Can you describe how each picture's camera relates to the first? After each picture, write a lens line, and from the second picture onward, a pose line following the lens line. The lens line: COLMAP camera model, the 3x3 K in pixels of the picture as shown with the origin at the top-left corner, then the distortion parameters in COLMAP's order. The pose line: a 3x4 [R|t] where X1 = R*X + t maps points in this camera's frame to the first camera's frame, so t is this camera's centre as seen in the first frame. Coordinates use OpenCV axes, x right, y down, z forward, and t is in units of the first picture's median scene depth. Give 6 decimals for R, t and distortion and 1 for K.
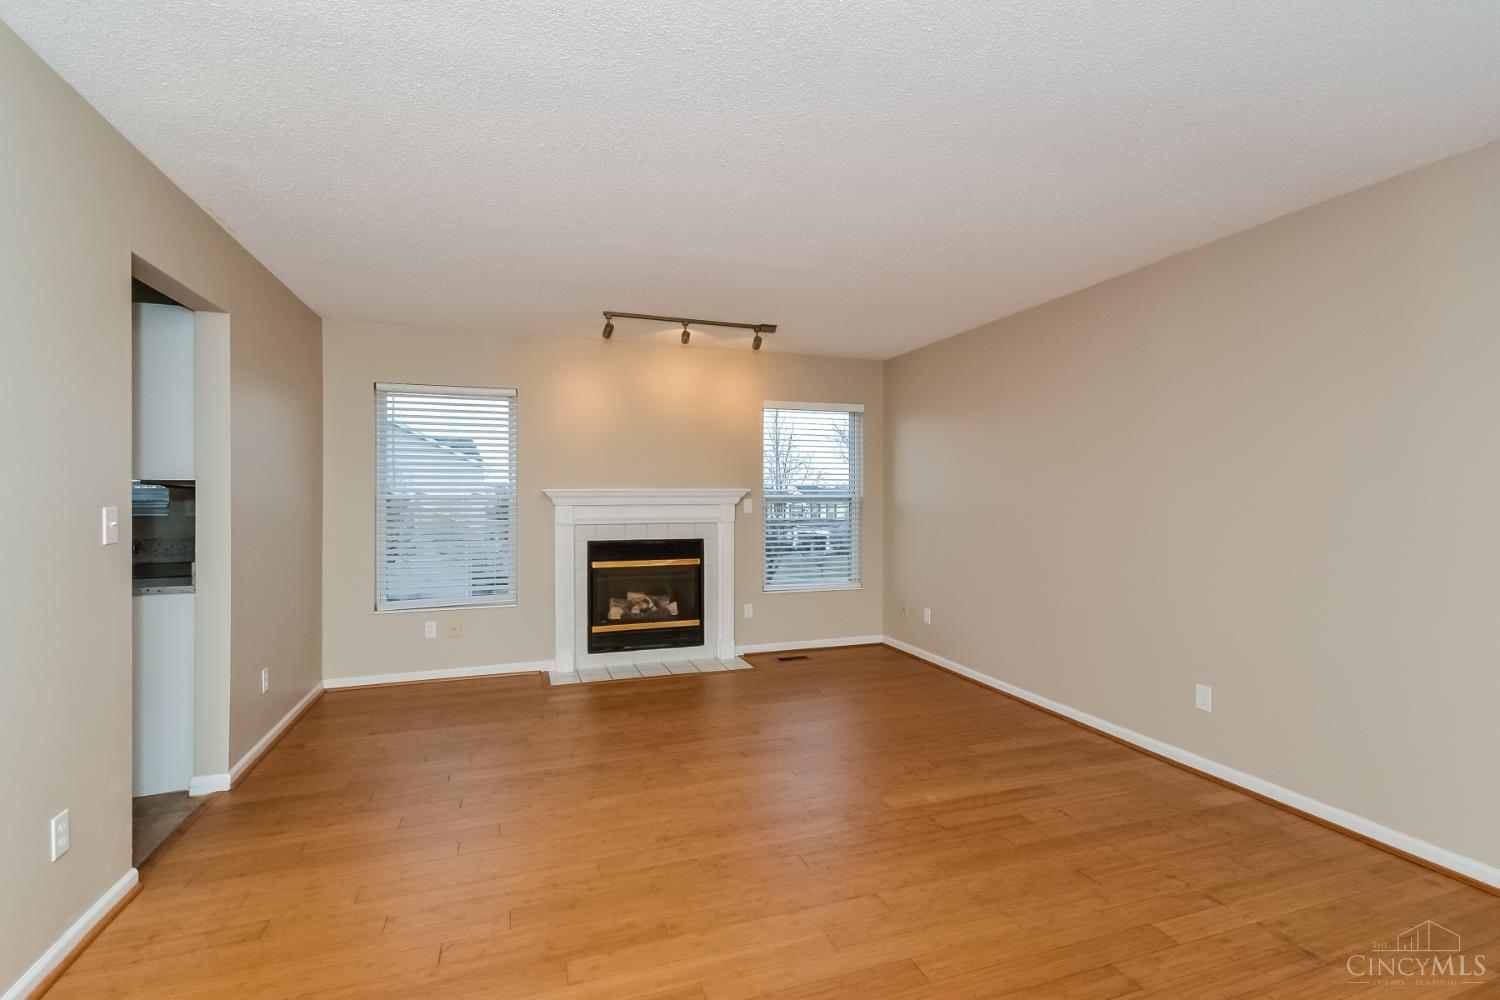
lens RADIAL K [[674.0, 0, 733.0], [0, 674.0, 503.0], [0, 0, 1]] dist [0.002945, 0.000096]
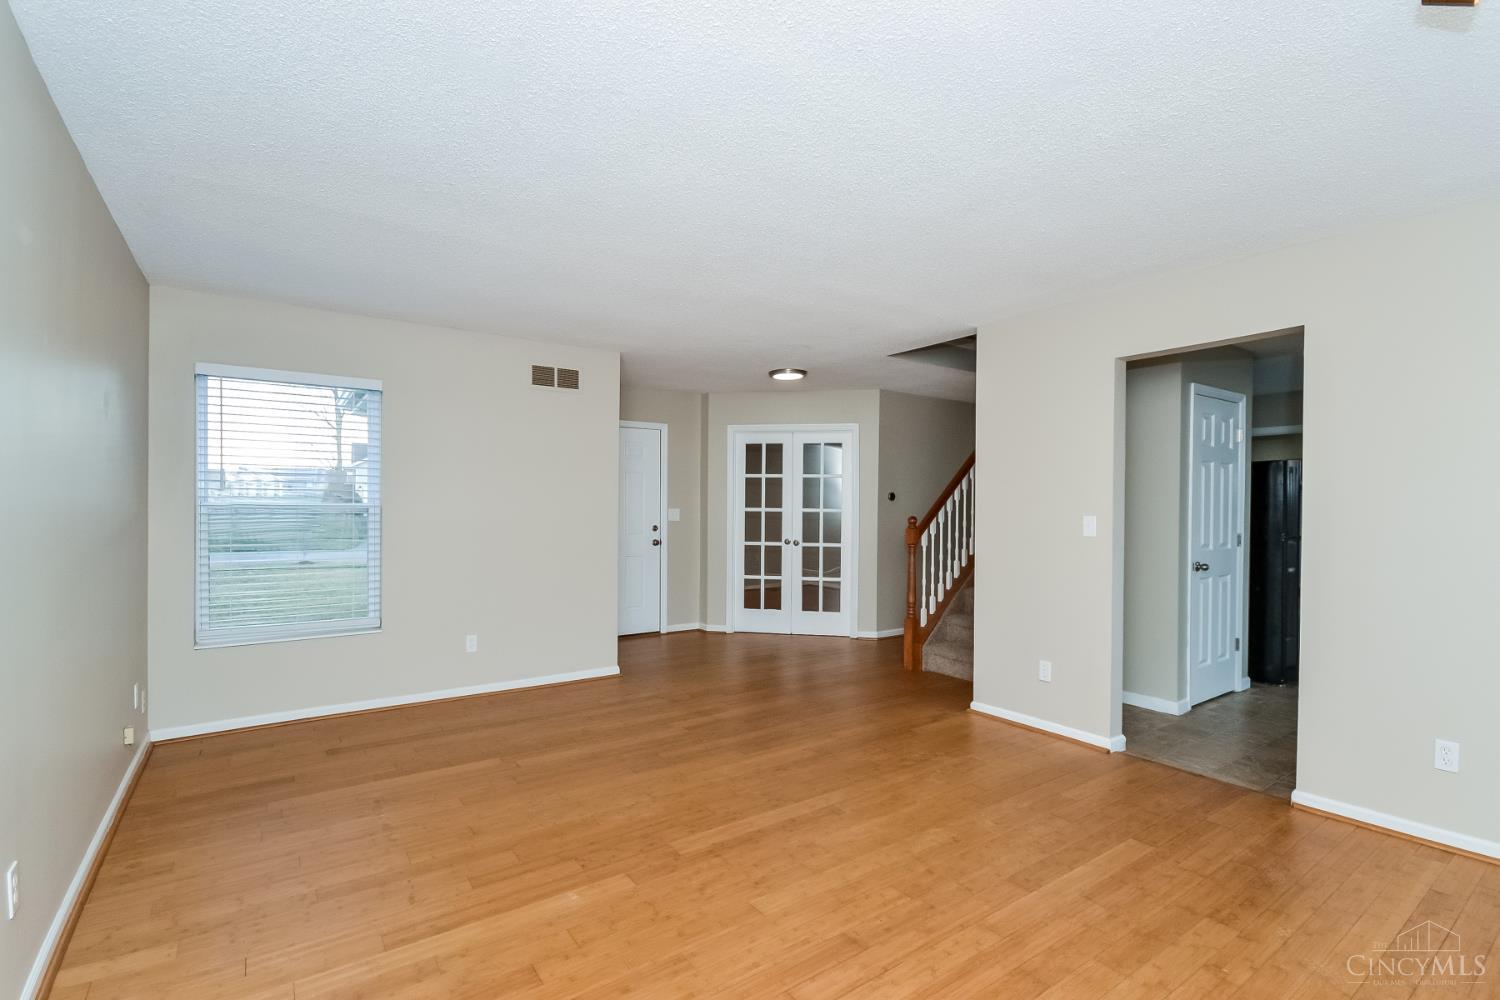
lens RADIAL K [[674.0, 0, 733.0], [0, 674.0, 503.0], [0, 0, 1]] dist [0.002945, 0.000096]
pose [[-0.962450, -0.006657, -0.271376, 0.203358], [-0.007697, 0.999967, 0.002771, -0.010421], [0.271349, 0.004756, -0.962469, 1.108172]]
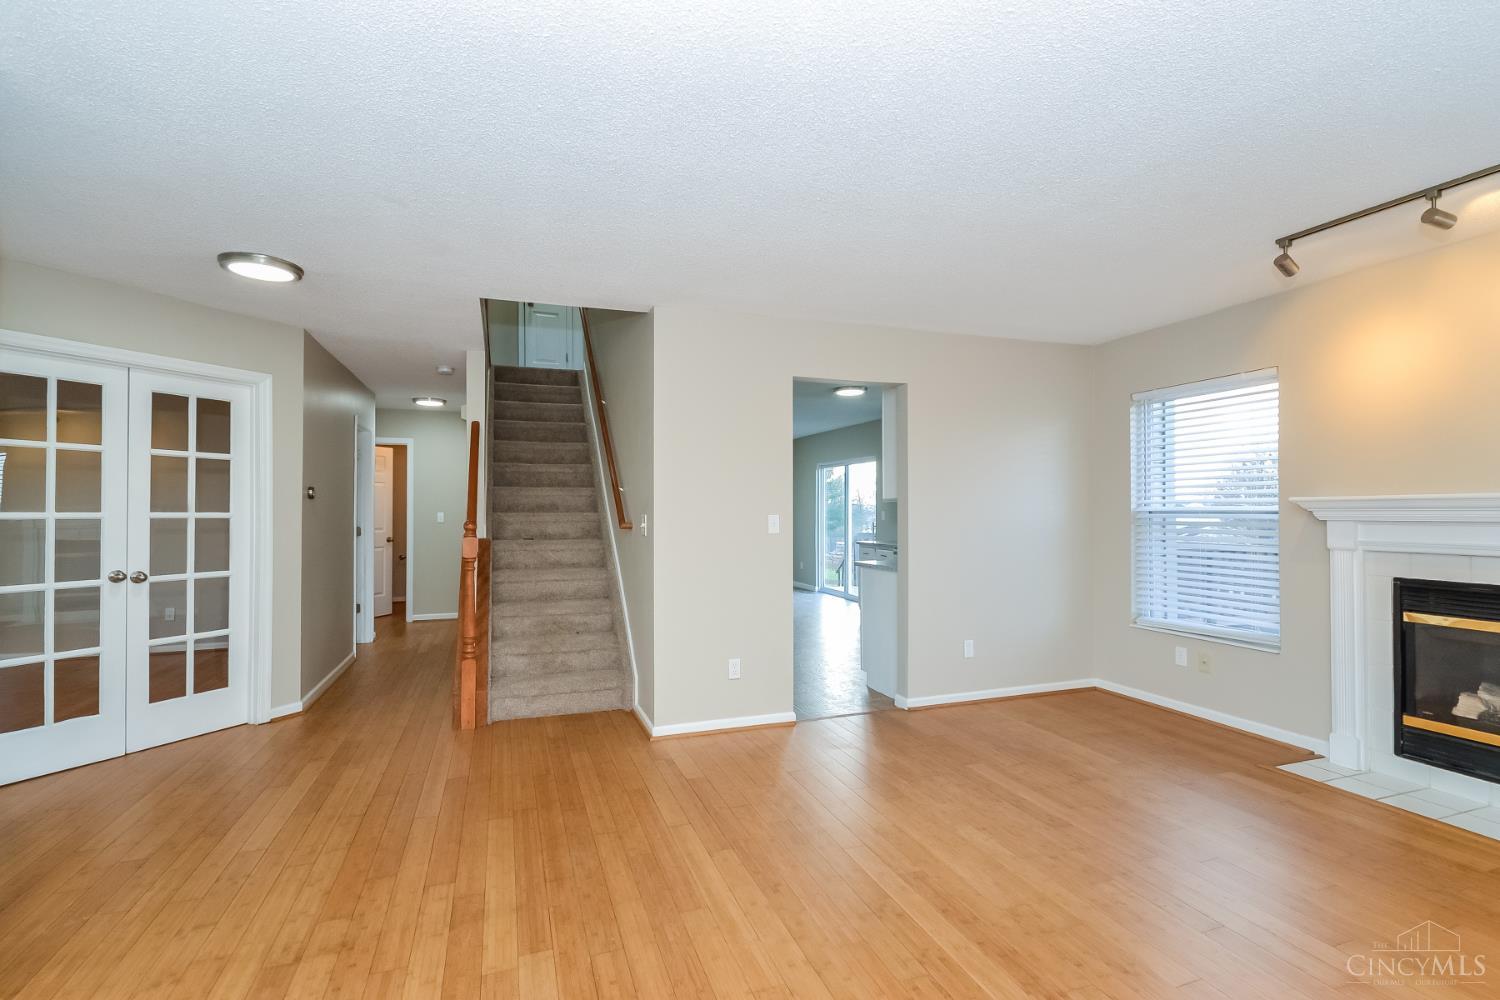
lens RADIAL K [[674.0, 0, 733.0], [0, 674.0, 503.0], [0, 0, 1]] dist [0.002945, 0.000096]
pose [[-0.004807, -0.008524, -0.999952, 0.455791], [-0.006356, 0.999944, -0.008493, -0.004630], [0.999968, 0.006315, -0.004861, 0.404418]]
